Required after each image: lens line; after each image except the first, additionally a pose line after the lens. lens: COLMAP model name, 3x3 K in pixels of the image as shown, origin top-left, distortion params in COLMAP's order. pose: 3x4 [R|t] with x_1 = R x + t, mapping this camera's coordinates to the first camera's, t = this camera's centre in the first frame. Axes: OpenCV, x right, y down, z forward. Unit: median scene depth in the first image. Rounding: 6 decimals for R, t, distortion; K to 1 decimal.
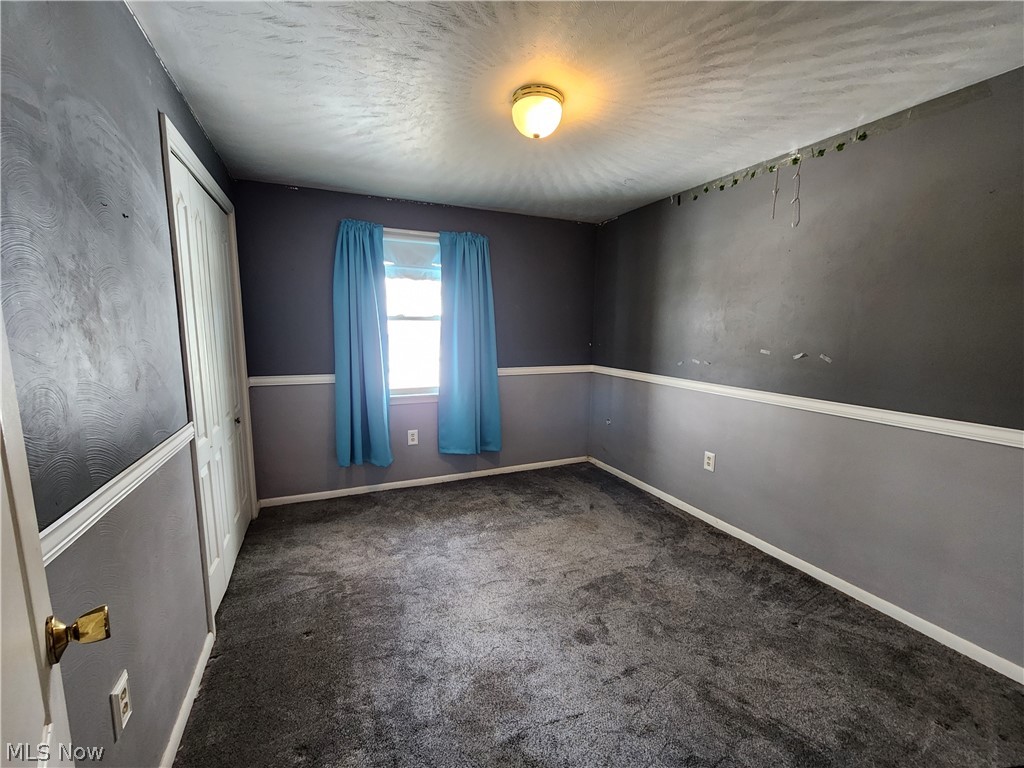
lens RADIAL K [[421.6, 0, 512.0], [0, 421.6, 384.0], [0, 0, 1]] dist [-0.001753, -0.000130]
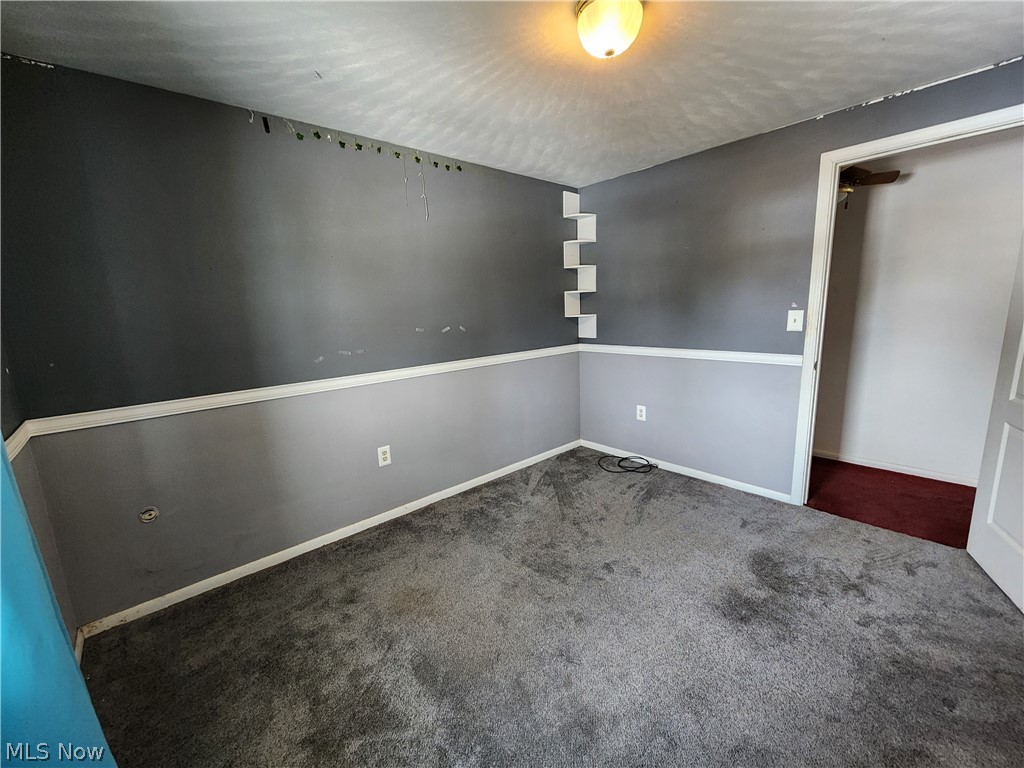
lens RADIAL K [[421.6, 0, 512.0], [0, 421.6, 384.0], [0, 0, 1]] dist [-0.001753, -0.000130]
pose [[-0.314375, -0.172032, 0.933581, -0.518310], [0.163050, 0.959042, 0.231630, -0.154773], [-0.935192, 0.225039, -0.273449, 1.094505]]
